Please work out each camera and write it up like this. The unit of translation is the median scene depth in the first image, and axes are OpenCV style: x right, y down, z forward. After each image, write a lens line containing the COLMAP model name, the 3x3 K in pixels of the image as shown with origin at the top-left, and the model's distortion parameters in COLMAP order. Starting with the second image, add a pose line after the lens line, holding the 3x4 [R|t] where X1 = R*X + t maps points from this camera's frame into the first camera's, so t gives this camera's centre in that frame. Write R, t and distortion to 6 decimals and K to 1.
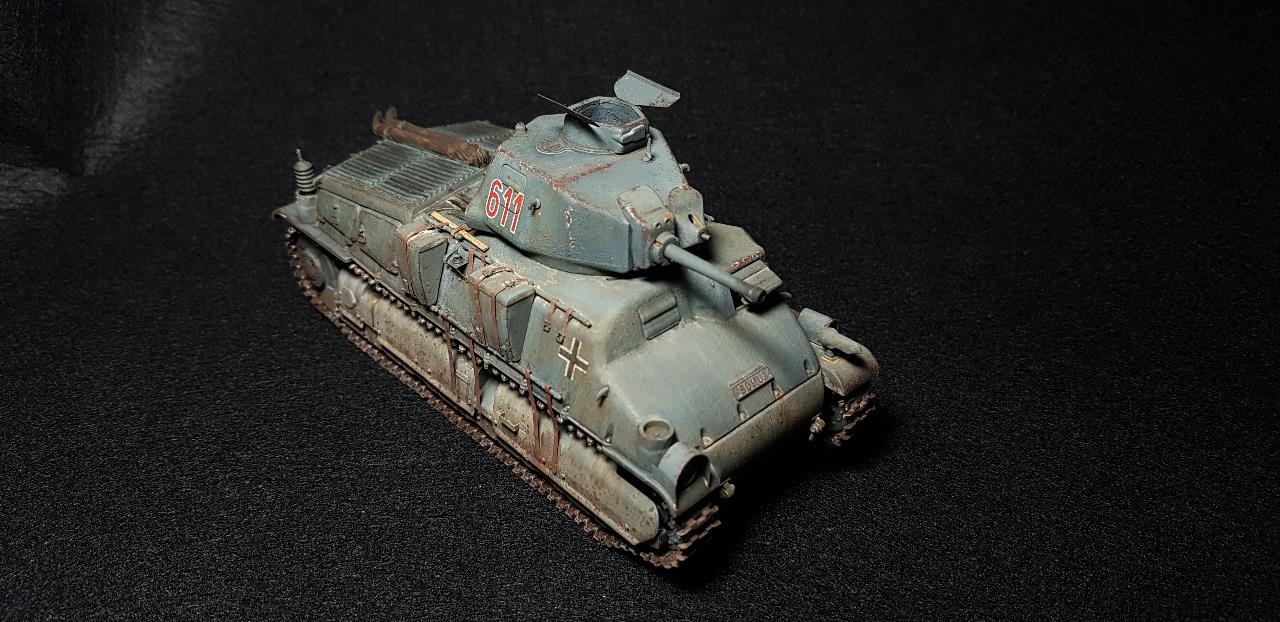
lens RADIAL K [[1102.0, 0, 641.4], [0, 1102.0, 248.0], [0, 0, 1]] dist [0.150784, -0.507607]
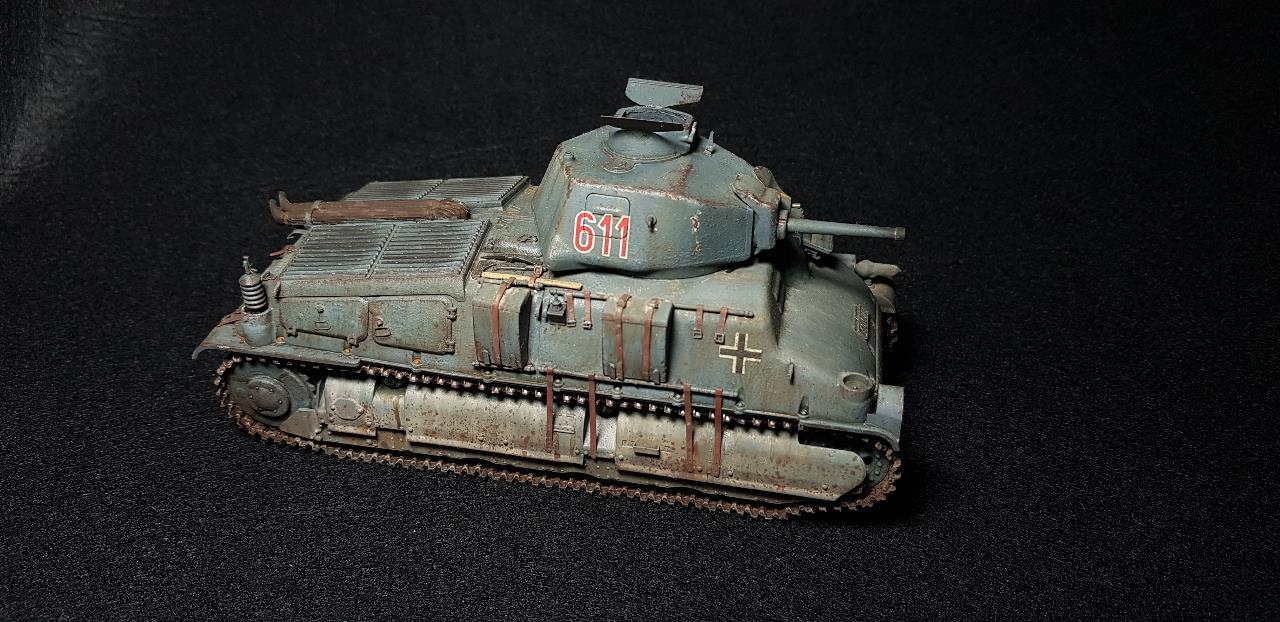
lens RADIAL K [[1102.0, 0, 641.4], [0, 1102.0, 248.0], [0, 0, 1]] dist [0.150784, -0.507607]
pose [[0.820976, -0.289408, 0.492180, -0.592047], [0.294559, 0.953131, 0.069116, -0.086872], [-0.489115, 0.088233, 0.867745, 0.146760]]
